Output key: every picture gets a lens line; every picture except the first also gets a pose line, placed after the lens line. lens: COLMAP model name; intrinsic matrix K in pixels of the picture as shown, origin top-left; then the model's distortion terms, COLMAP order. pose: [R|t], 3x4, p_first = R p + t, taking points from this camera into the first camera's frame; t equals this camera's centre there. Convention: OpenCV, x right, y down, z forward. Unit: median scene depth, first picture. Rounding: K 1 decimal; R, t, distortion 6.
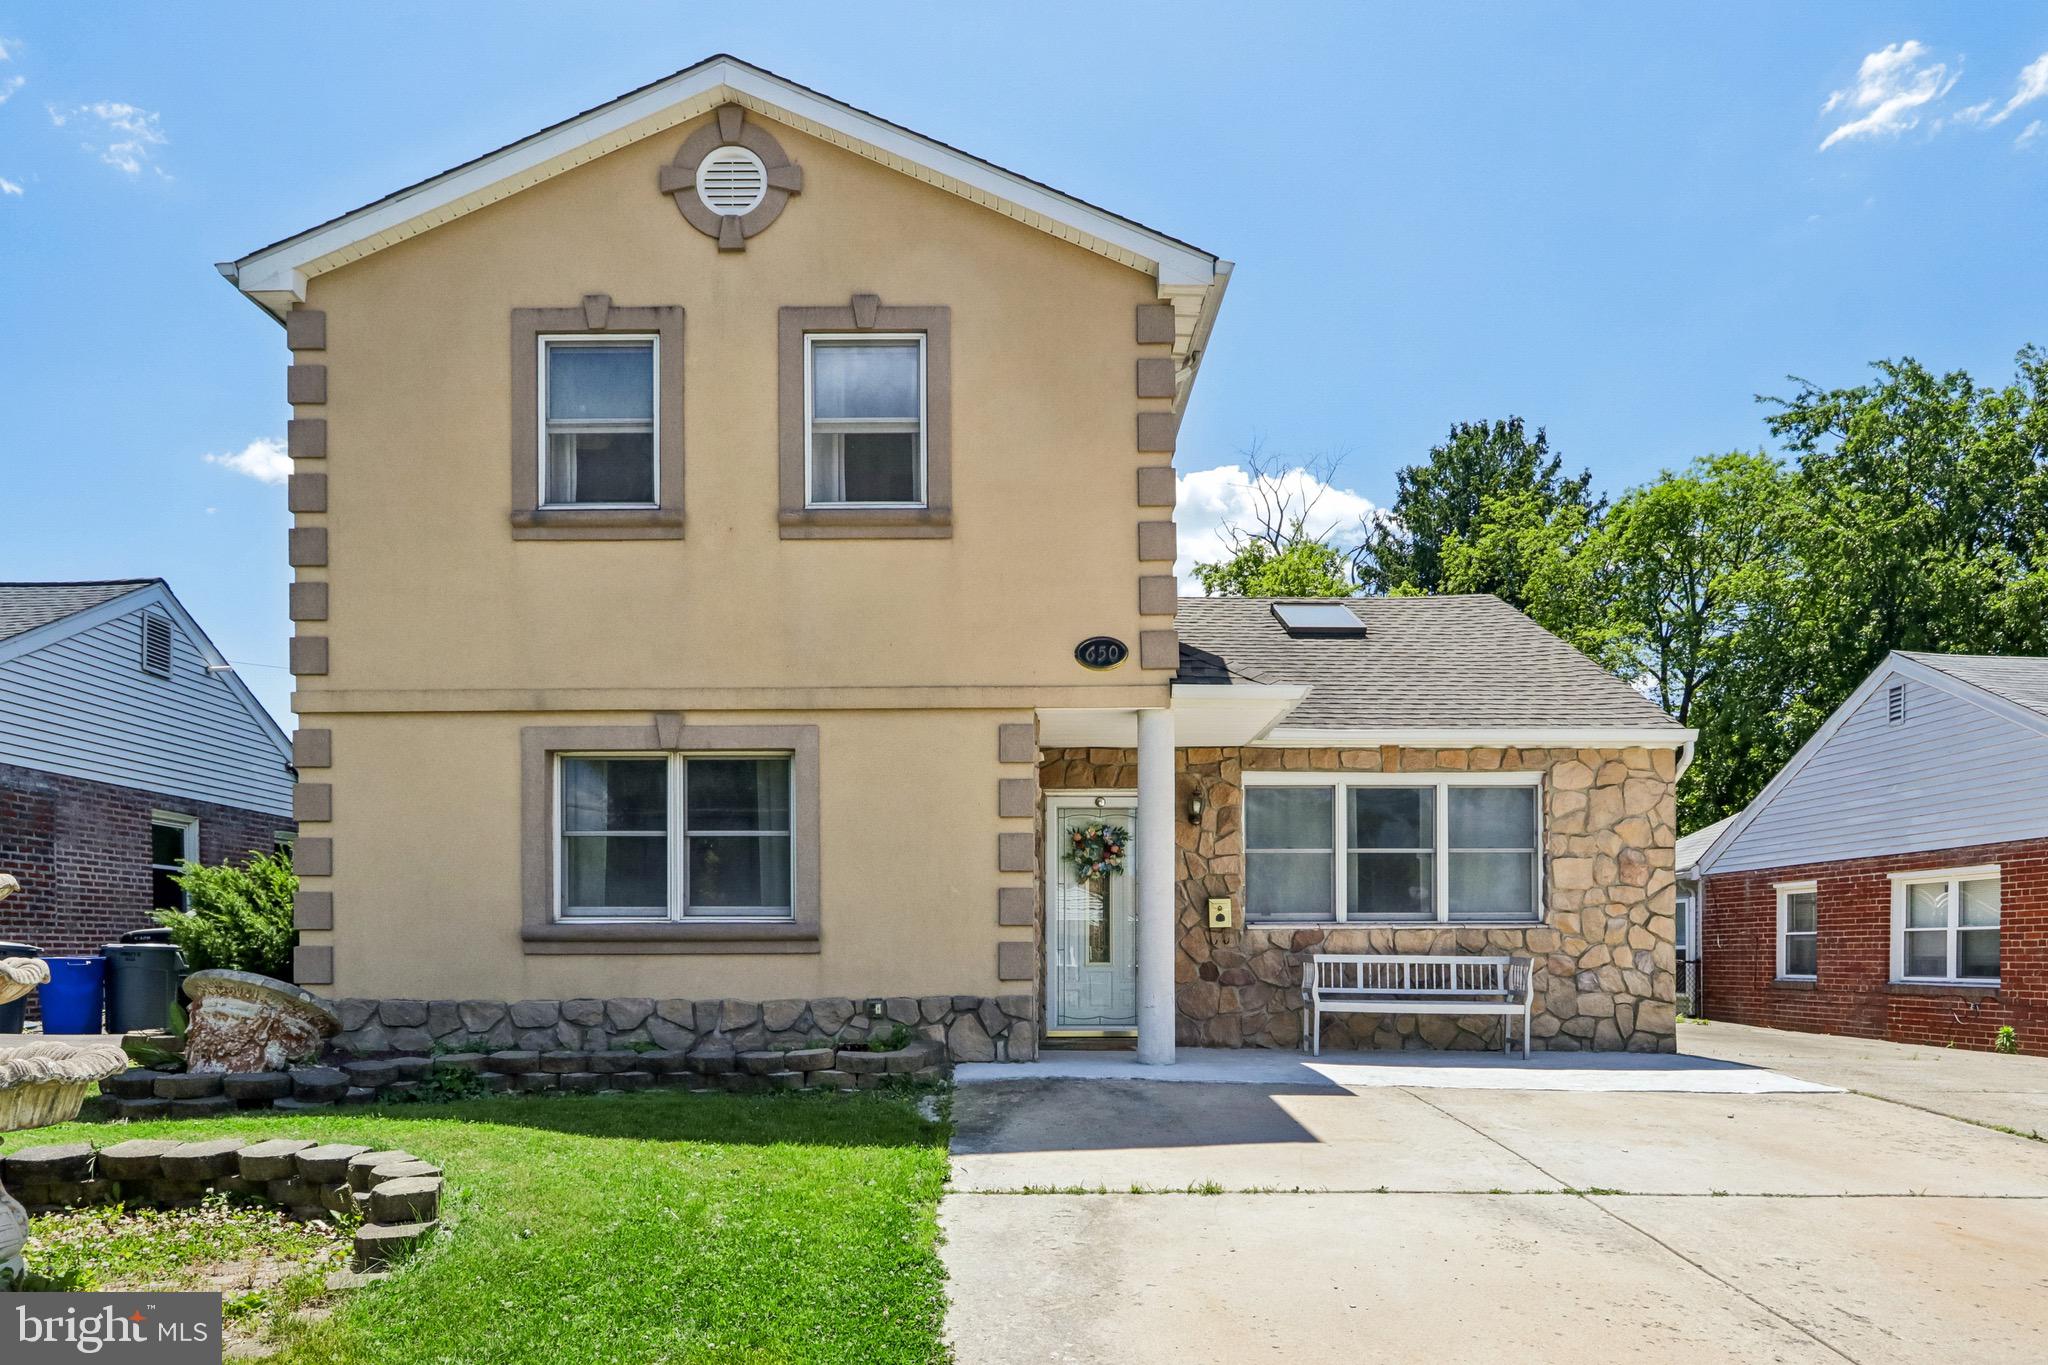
lens RADIAL K [[1235.9, 0, 1021.0], [0, 1235.9, 826.4], [0, 0, 1]] dist [0.000879, -0.000873]
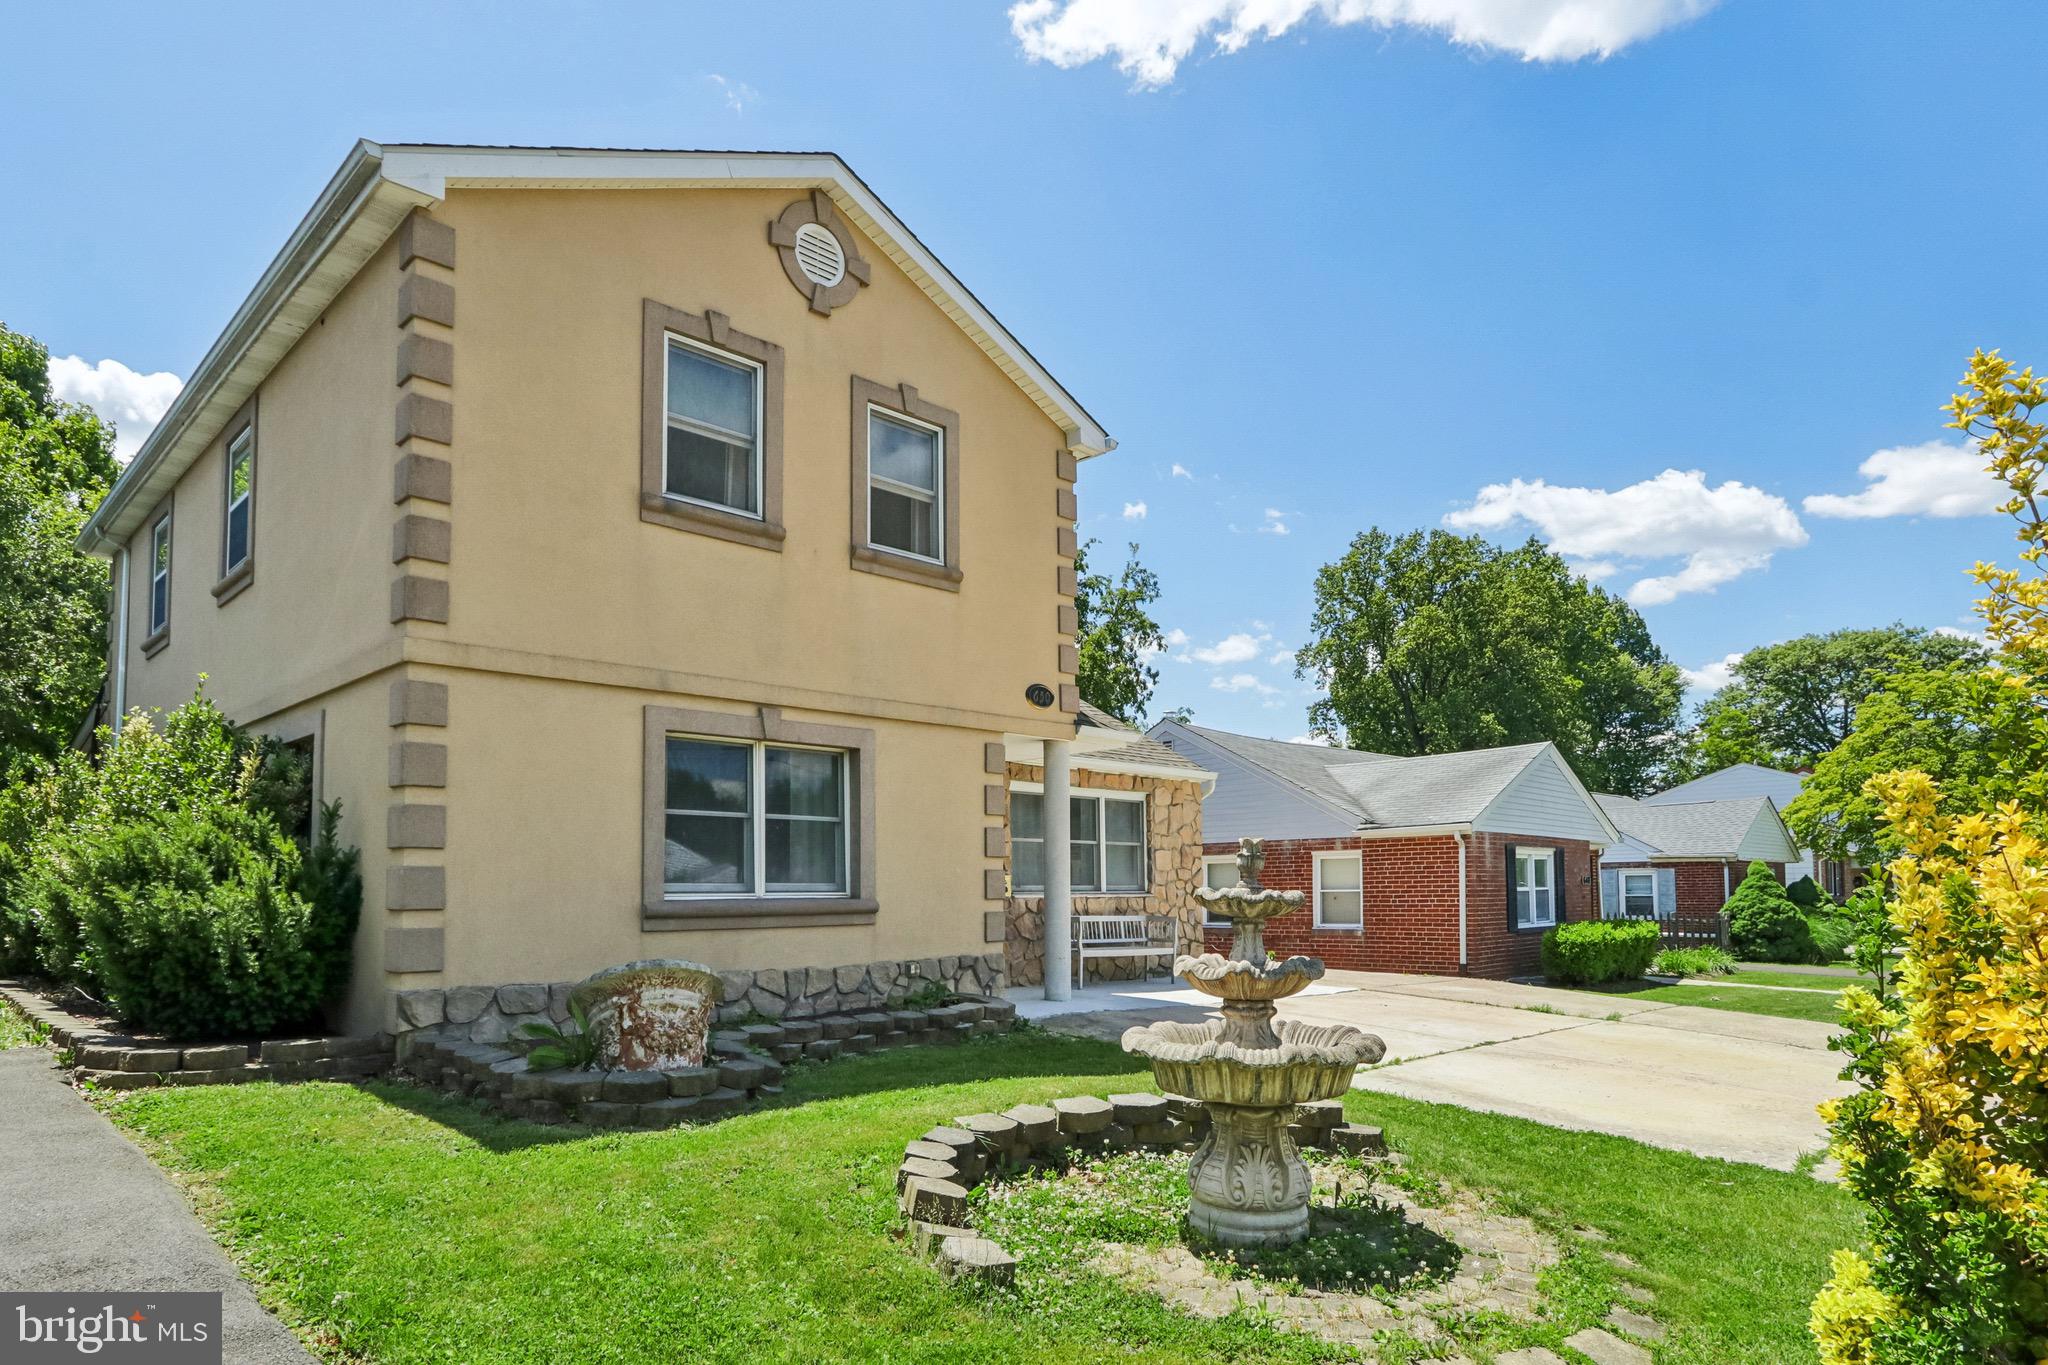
lens RADIAL K [[1186.8, 0, 1024.0], [0, 1186.8, 682.5], [0, 0, 1]] dist [0.003192, 0.000327]
pose [[0.699624, 0.121729, 0.704066, -0.864225], [-0.063880, 0.992091, -0.108050, -0.012794], [-0.711650, 0.030619, 0.701866, 0.089799]]
